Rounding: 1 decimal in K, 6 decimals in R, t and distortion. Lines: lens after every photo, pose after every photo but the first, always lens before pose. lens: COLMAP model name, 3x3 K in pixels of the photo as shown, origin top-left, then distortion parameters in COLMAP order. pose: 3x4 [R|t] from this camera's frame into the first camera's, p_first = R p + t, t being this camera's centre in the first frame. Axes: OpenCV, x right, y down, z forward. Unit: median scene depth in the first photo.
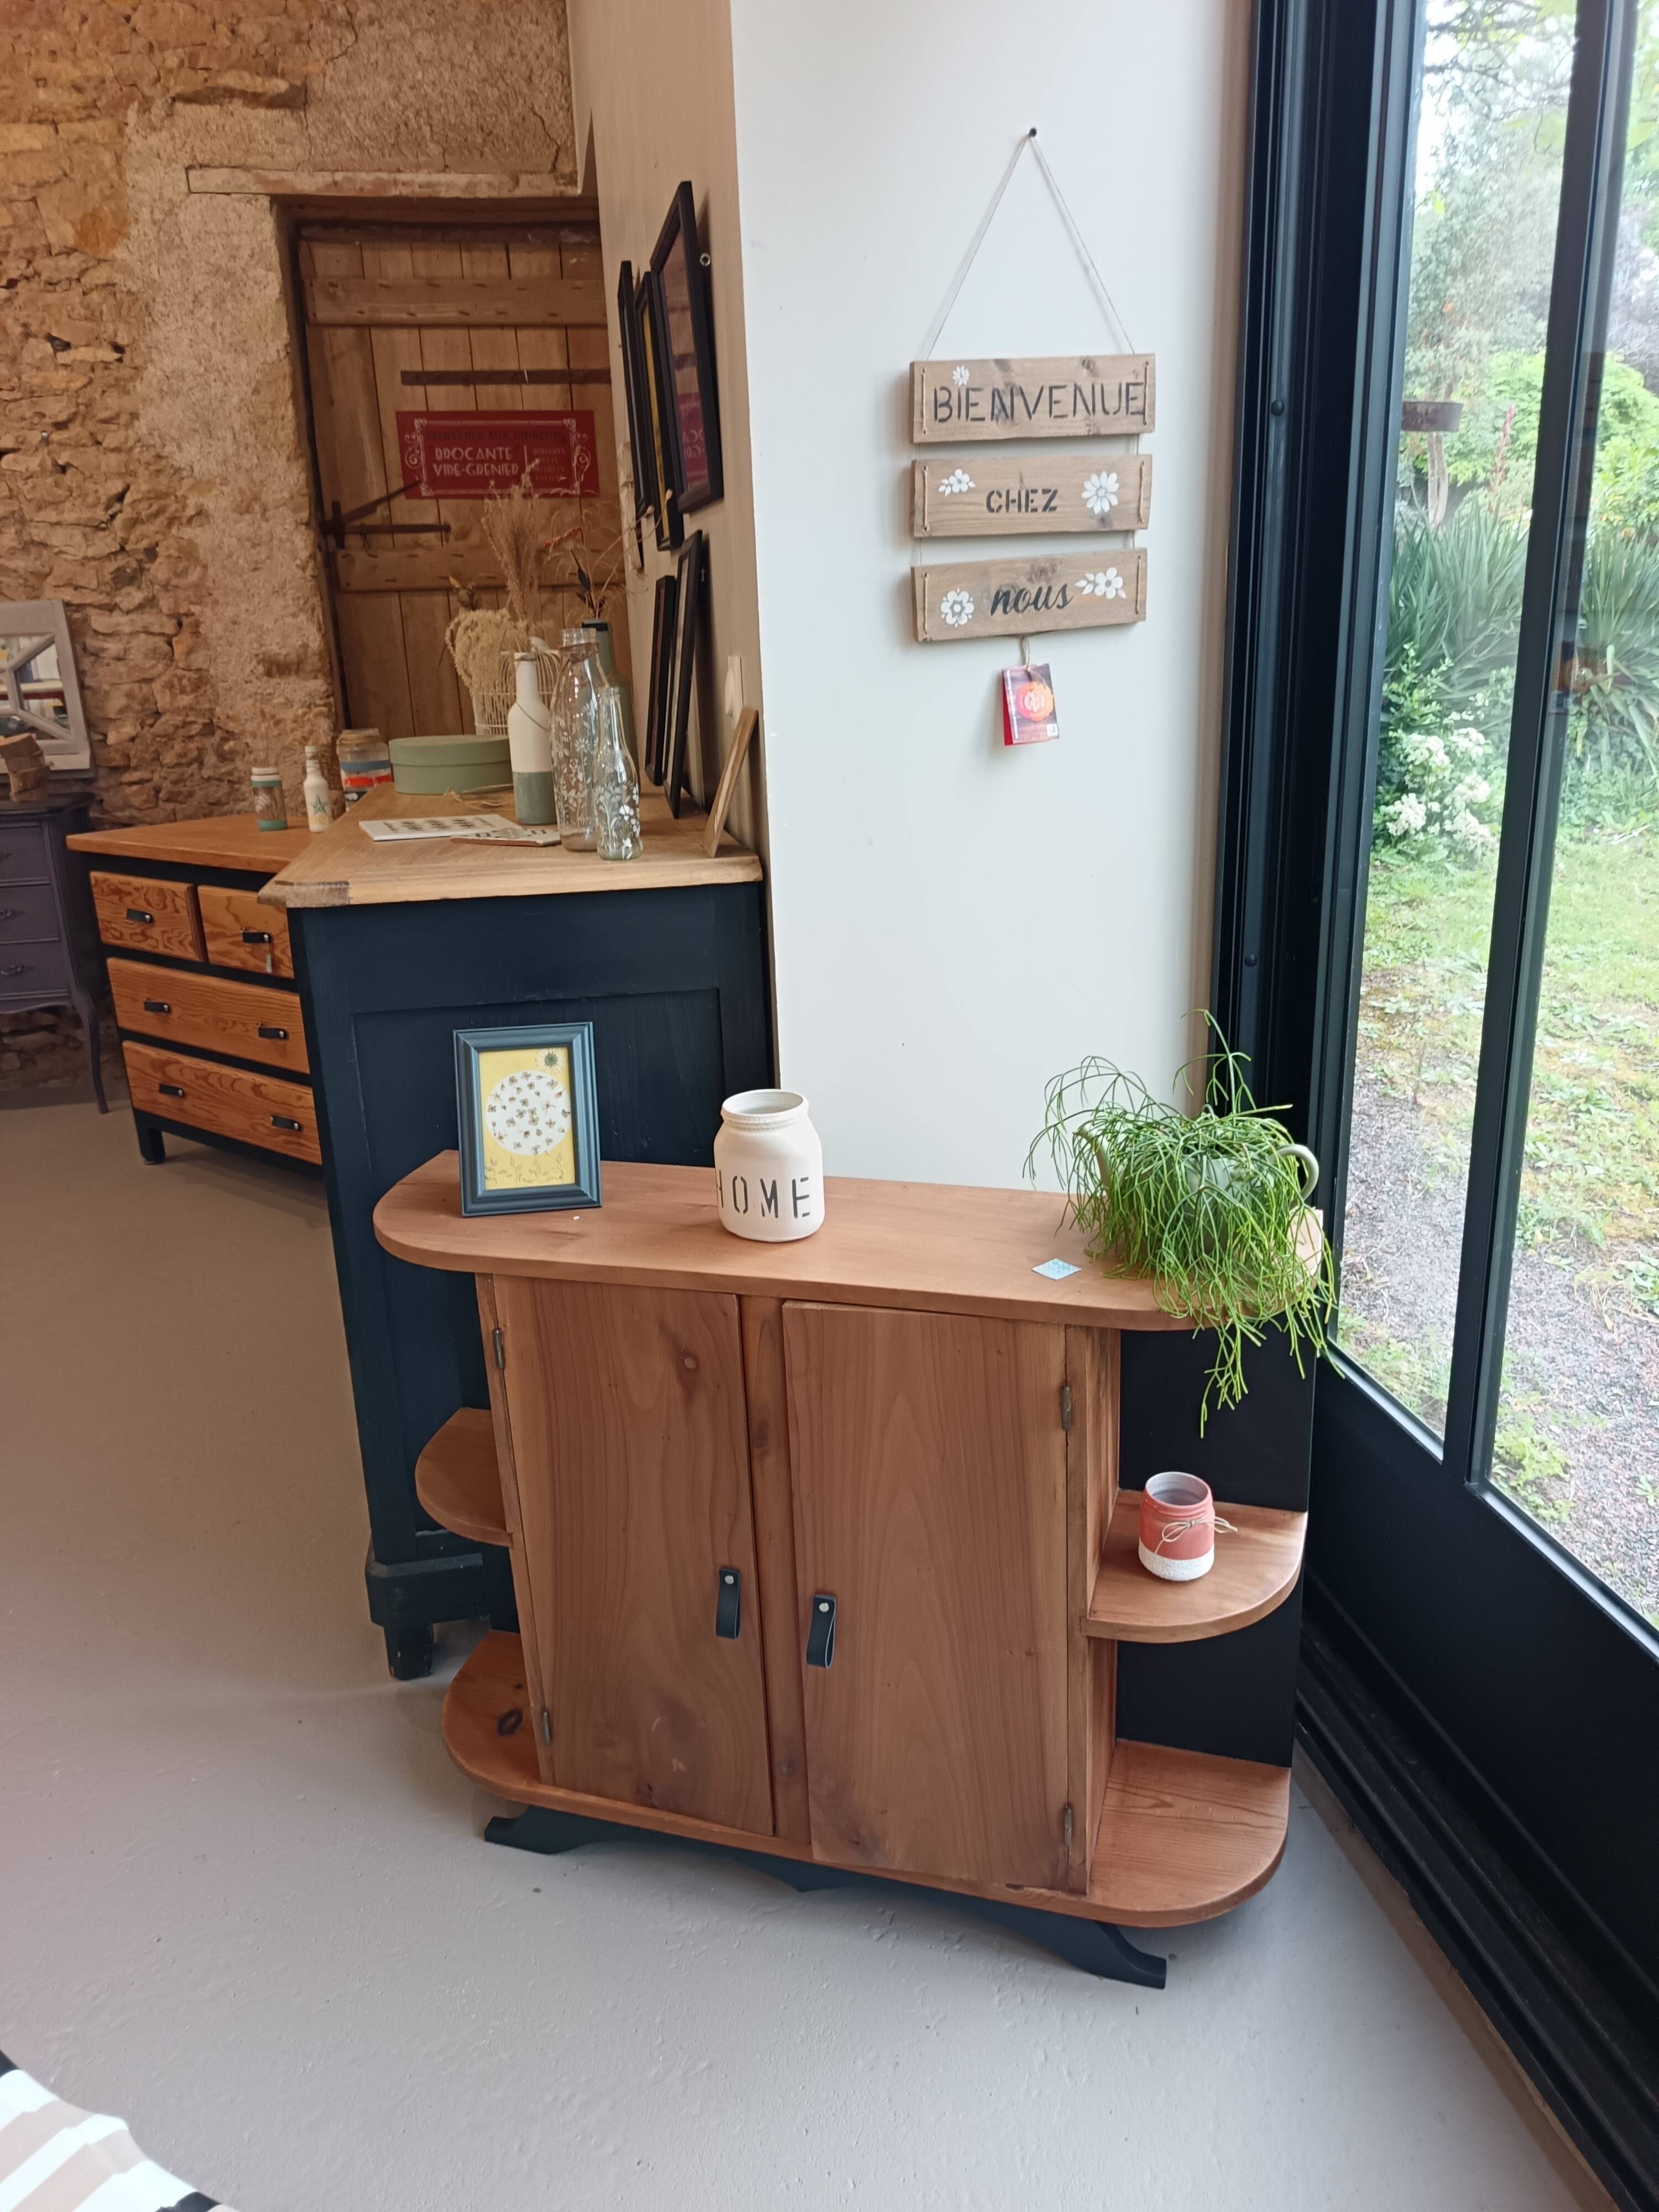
lens RADIAL K [[1535.1, 0, 832.7], [0, 1535.1, 1100.3], [0, 0, 1]] dist [0.090591, -0.163798]
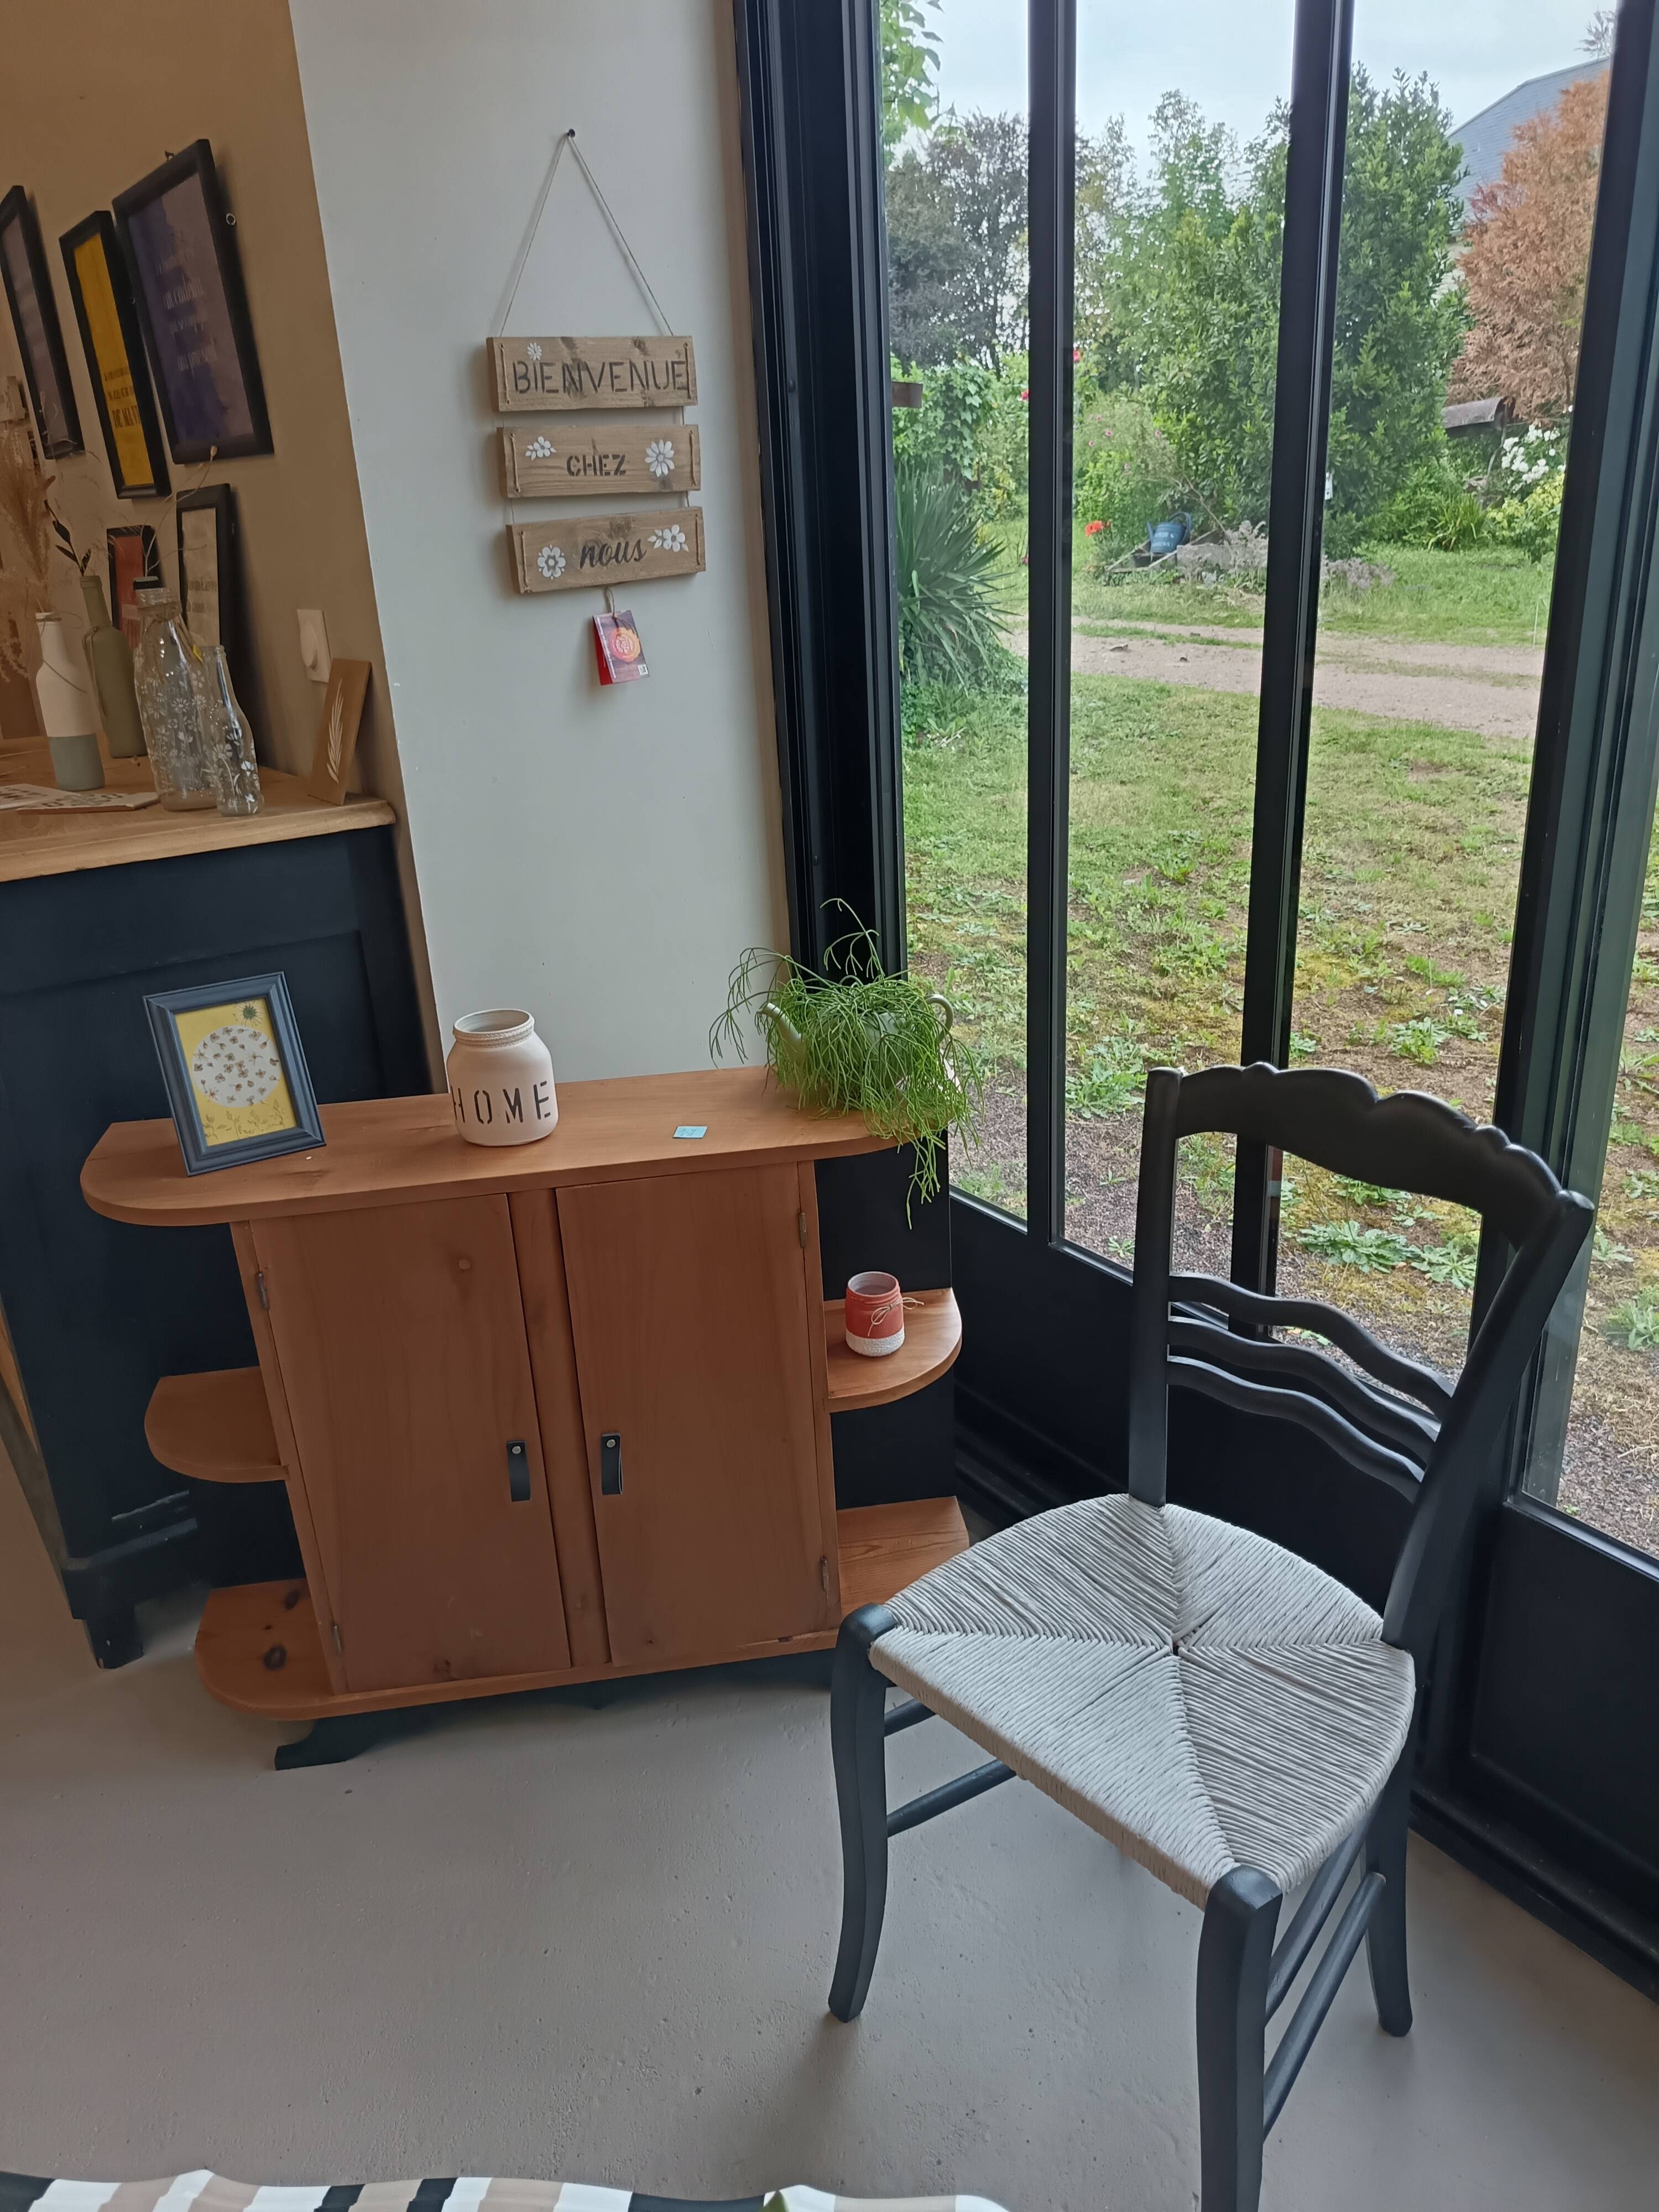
lens RADIAL K [[1535.1, 0, 832.7], [0, 1535.1, 1100.3], [0, 0, 1]] dist [0.090591, -0.163798]
pose [[0.907828, -0.154134, 0.389988, -0.233727], [0.137116, 0.987986, 0.071298, 0.010848], [-0.396292, -0.011252, 0.918055, -0.104528]]
